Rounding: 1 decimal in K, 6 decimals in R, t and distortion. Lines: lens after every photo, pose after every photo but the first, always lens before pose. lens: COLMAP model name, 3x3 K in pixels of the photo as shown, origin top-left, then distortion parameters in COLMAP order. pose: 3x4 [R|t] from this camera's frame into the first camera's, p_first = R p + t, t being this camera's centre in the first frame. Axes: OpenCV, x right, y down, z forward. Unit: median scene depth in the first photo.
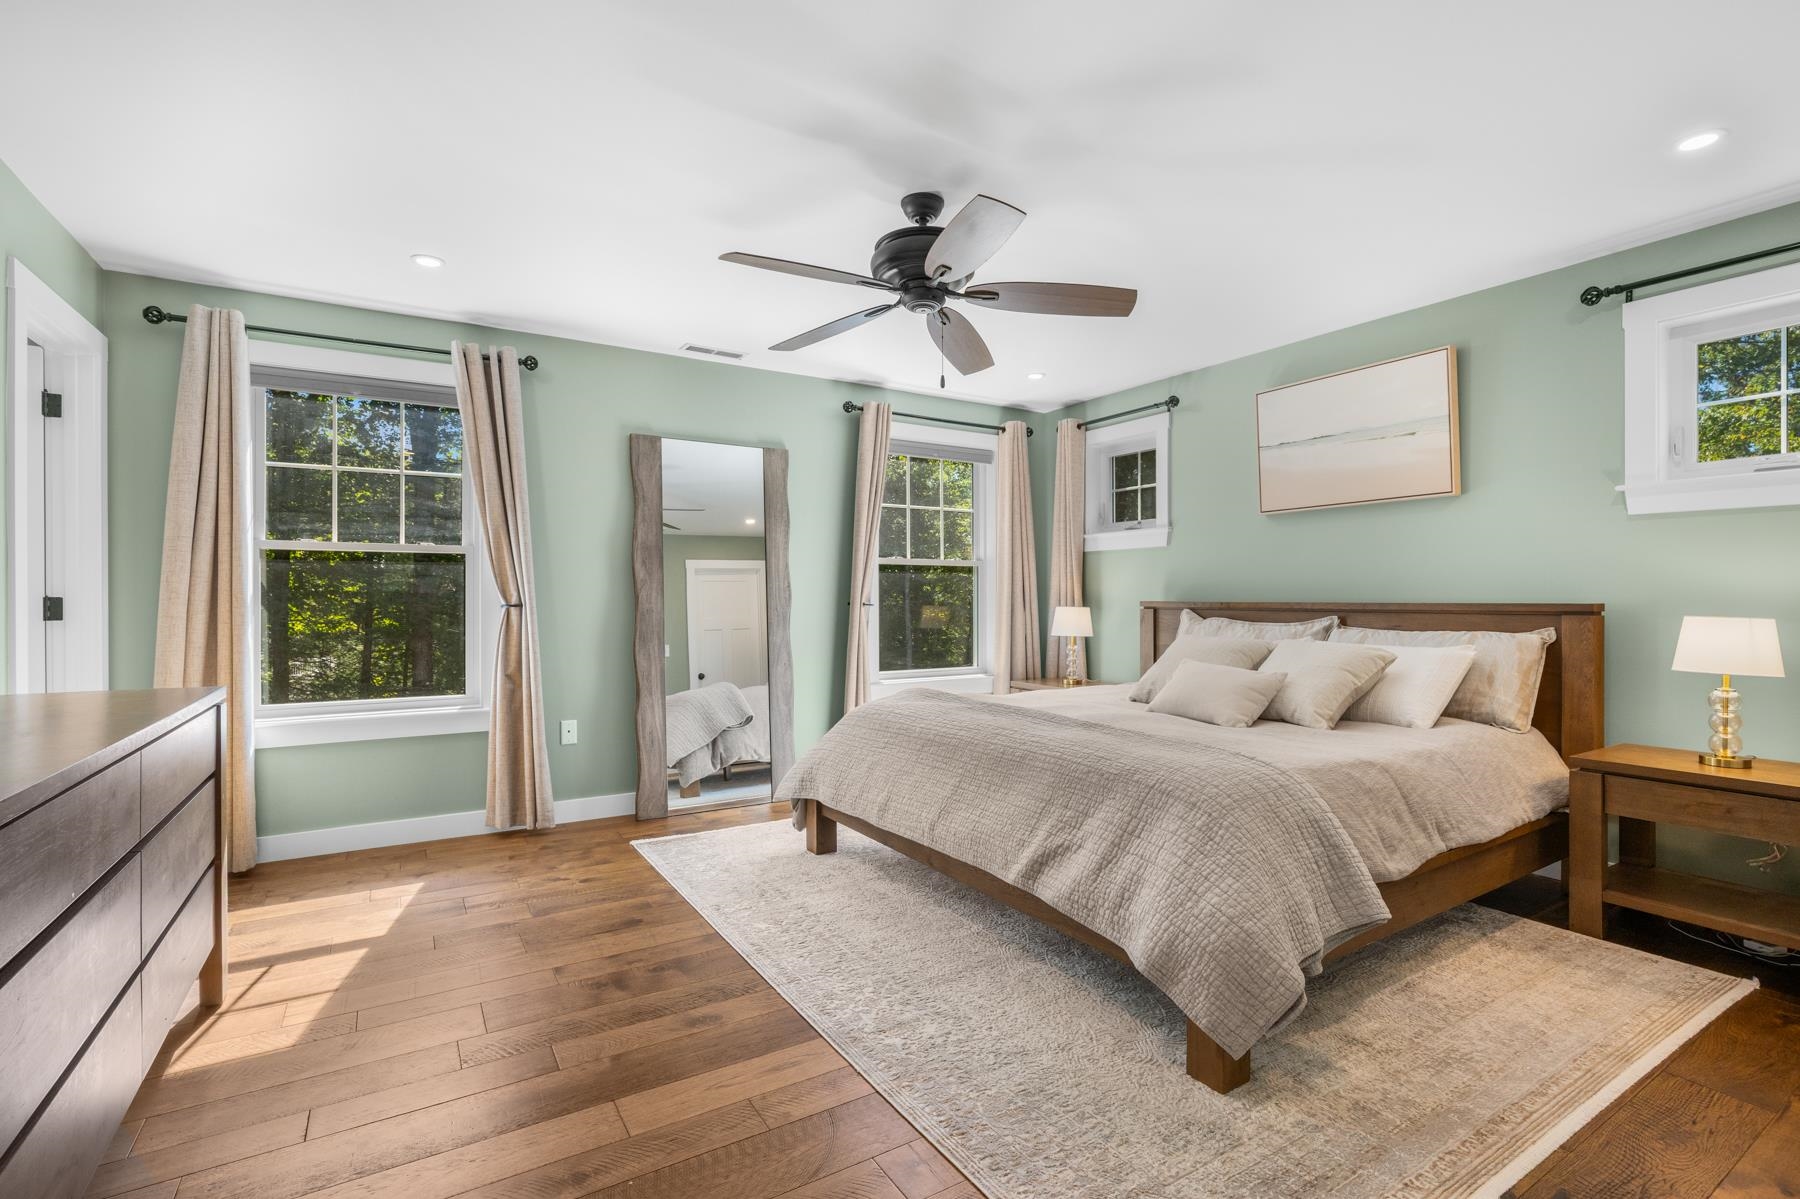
lens RADIAL K [[832.5, 0, 908.2], [0, 832.5, 591.5], [0, 0, 1]] dist [-0.017089, -0.000199]
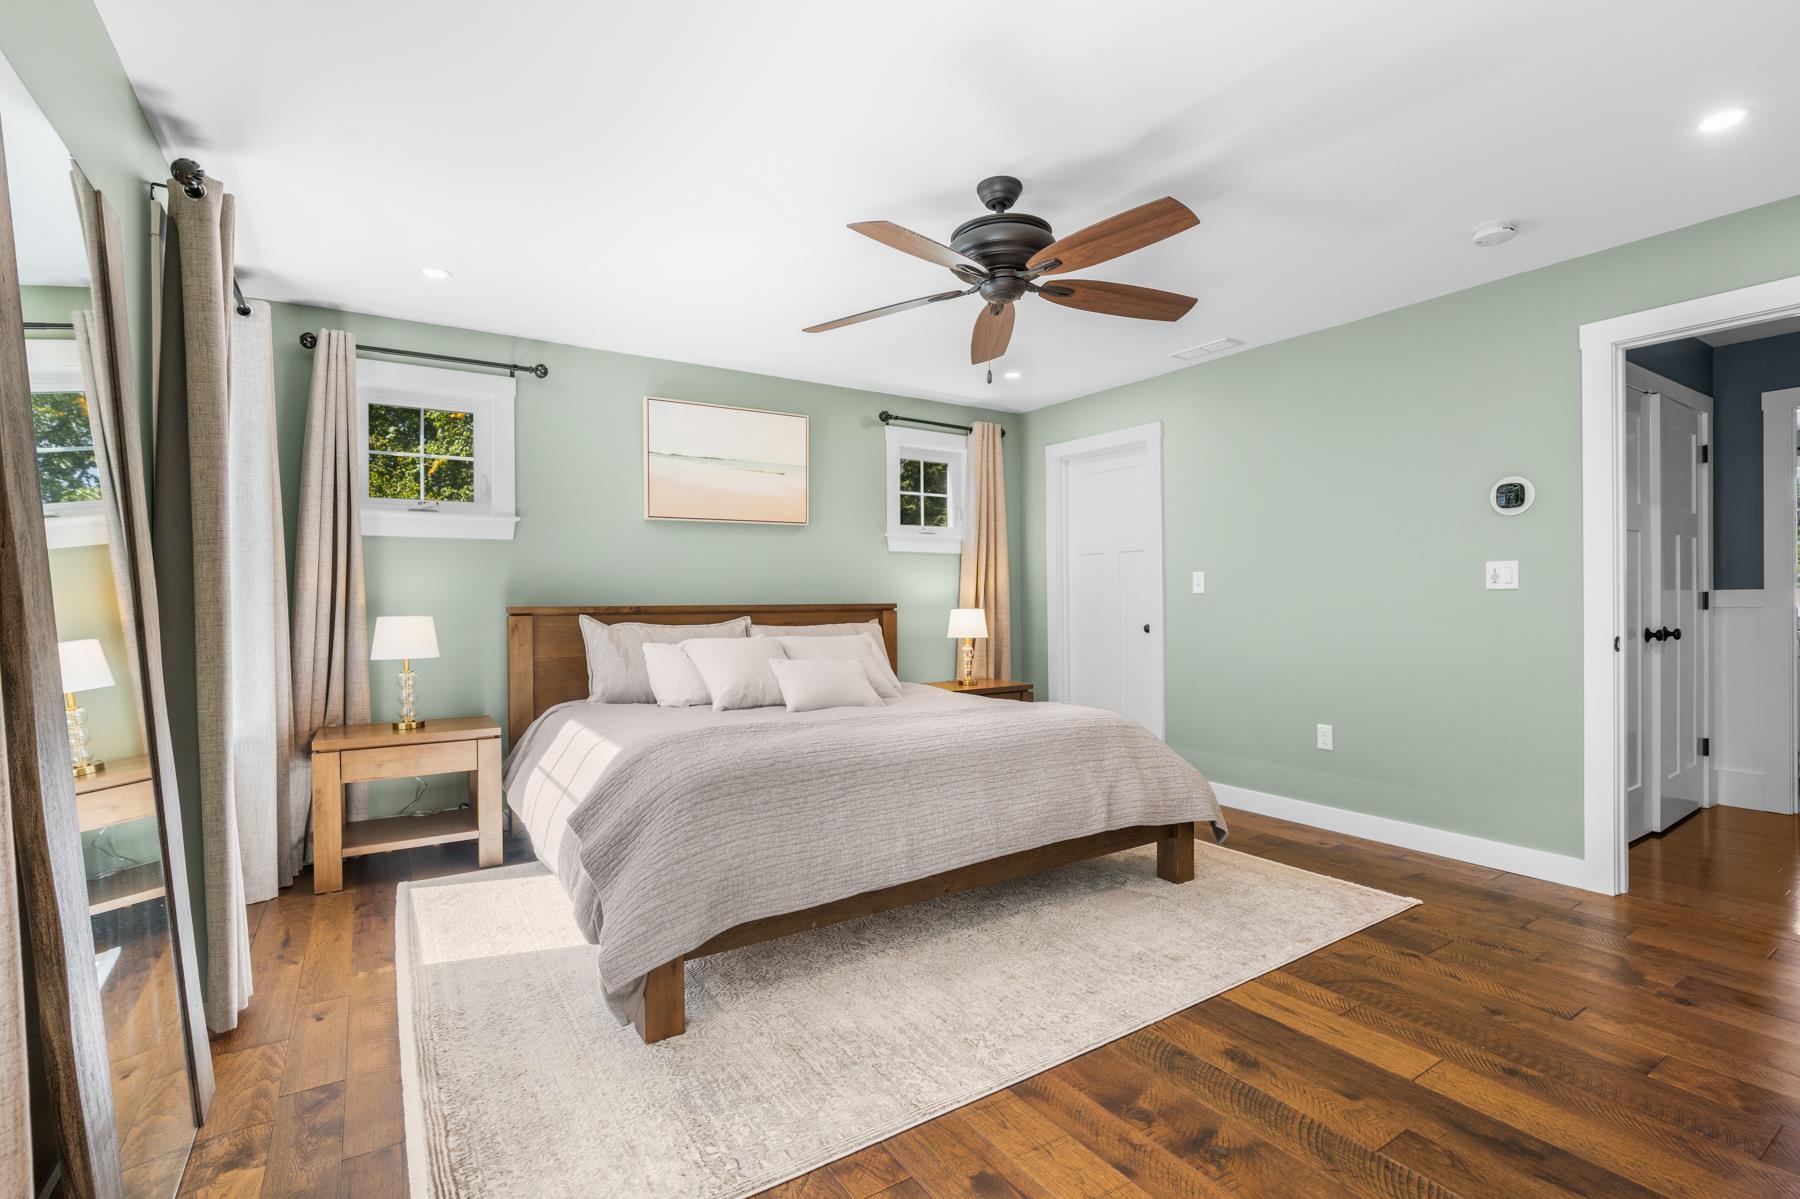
lens RADIAL K [[832.5, 0, 908.2], [0, 832.5, 591.5], [0, 0, 1]] dist [-0.017089, -0.000199]
pose [[-0.036652, 0.019851, 0.999131, -0.685097], [0.005156, 0.999793, -0.019675, 0.019502], [-0.999315, 0.004430, -0.036747, 0.838629]]
